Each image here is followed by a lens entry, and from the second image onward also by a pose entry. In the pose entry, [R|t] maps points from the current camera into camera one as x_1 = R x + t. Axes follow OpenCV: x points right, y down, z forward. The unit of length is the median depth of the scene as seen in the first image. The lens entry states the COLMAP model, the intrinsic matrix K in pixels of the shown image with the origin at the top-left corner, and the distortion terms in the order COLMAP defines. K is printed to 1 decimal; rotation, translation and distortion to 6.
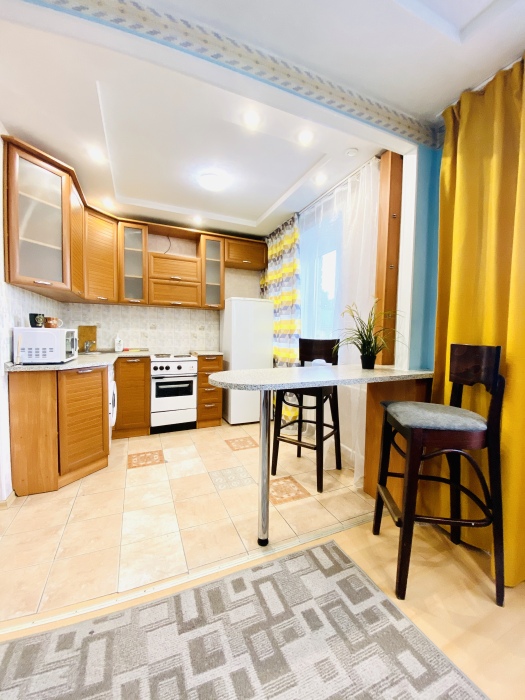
lens RADIAL K [[283.4, 0, 261.8], [0, 283.4, 353.7], [0, 0, 1]] dist [-0.010571, -0.005685]
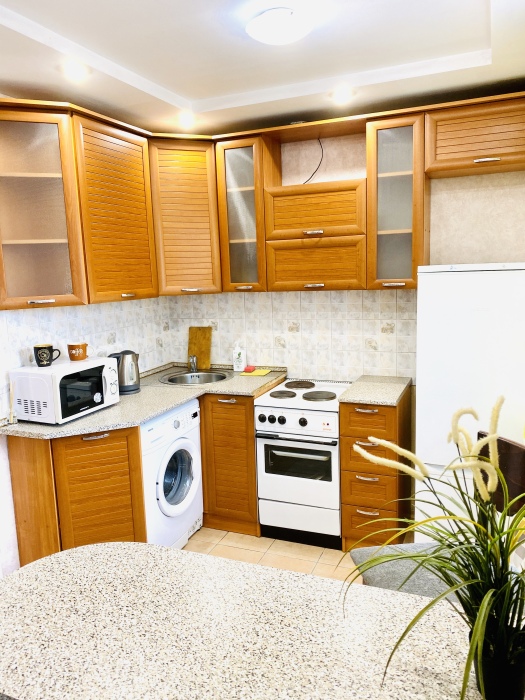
lens RADIAL K [[538.5, 0, 260.9], [0, 538.5, 347.4], [0, 0, 1]] dist [0.038497, 0.010618]
pose [[0.680041, 0.061576, -0.730583, 0.325839], [0.004353, 0.996110, 0.088008, -0.159367], [0.733161, -0.063029, 0.677128, 0.314631]]
